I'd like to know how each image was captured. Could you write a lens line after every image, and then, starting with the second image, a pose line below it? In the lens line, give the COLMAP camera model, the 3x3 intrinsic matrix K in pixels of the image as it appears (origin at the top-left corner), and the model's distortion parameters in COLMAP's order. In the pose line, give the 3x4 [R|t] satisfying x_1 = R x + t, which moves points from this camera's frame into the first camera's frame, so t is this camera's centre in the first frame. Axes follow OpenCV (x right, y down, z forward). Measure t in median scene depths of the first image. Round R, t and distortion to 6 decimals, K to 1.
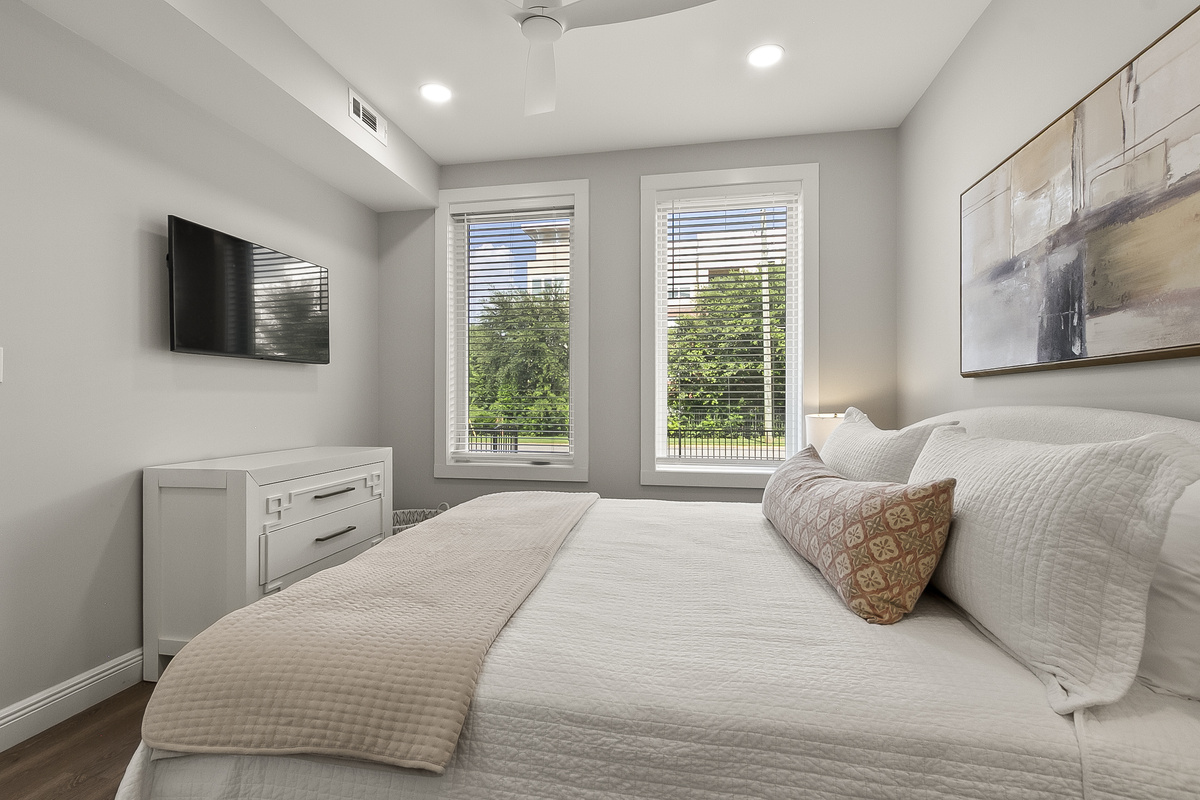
lens RADIAL K [[551.0, 0, 596.2], [0, 551.0, 402.3], [0, 0, 1]] dist [0.005161, -0.000106]
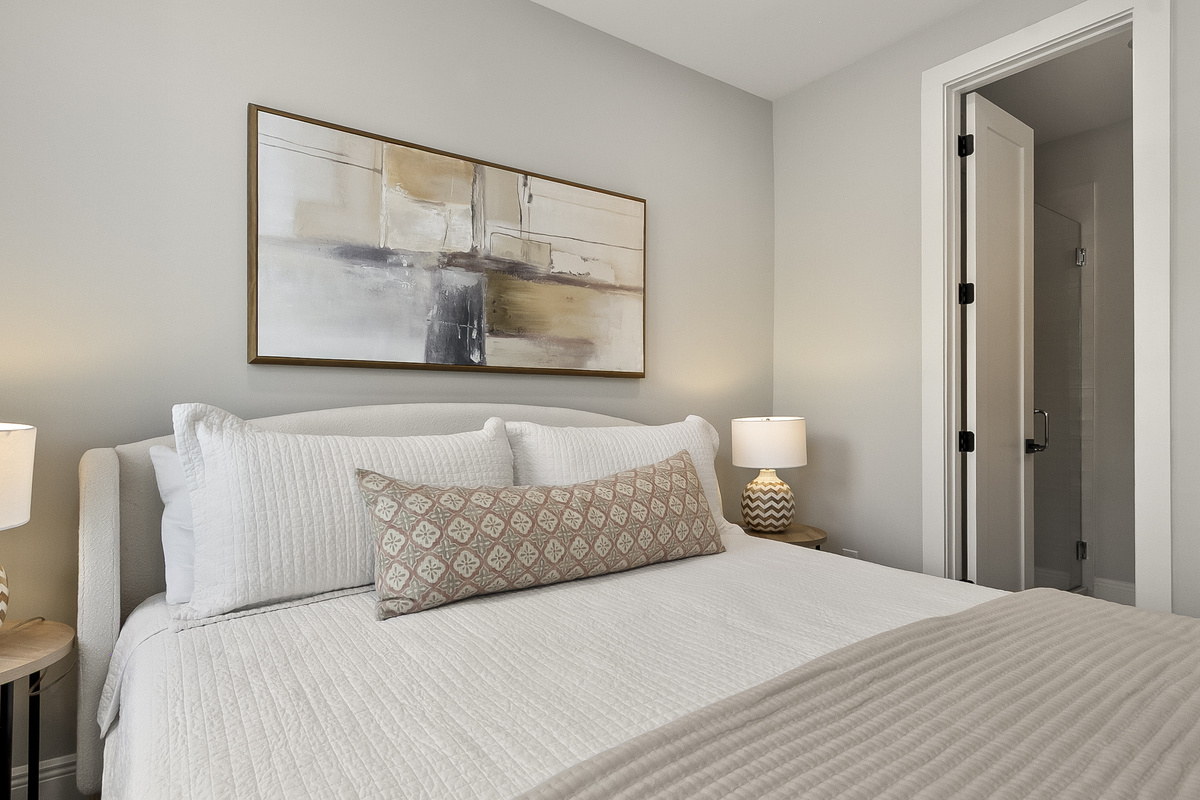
lens RADIAL K [[633.5, 0, 603.0], [0, 633.5, 405.1], [0, 0, 1]] dist [0.016685, -0.002842]
pose [[-0.711107, -0.006830, 0.703051, -0.352357], [-0.010162, 0.999948, -0.000564, 0.009303], [-0.703011, -0.007545, -0.711139, 1.841456]]
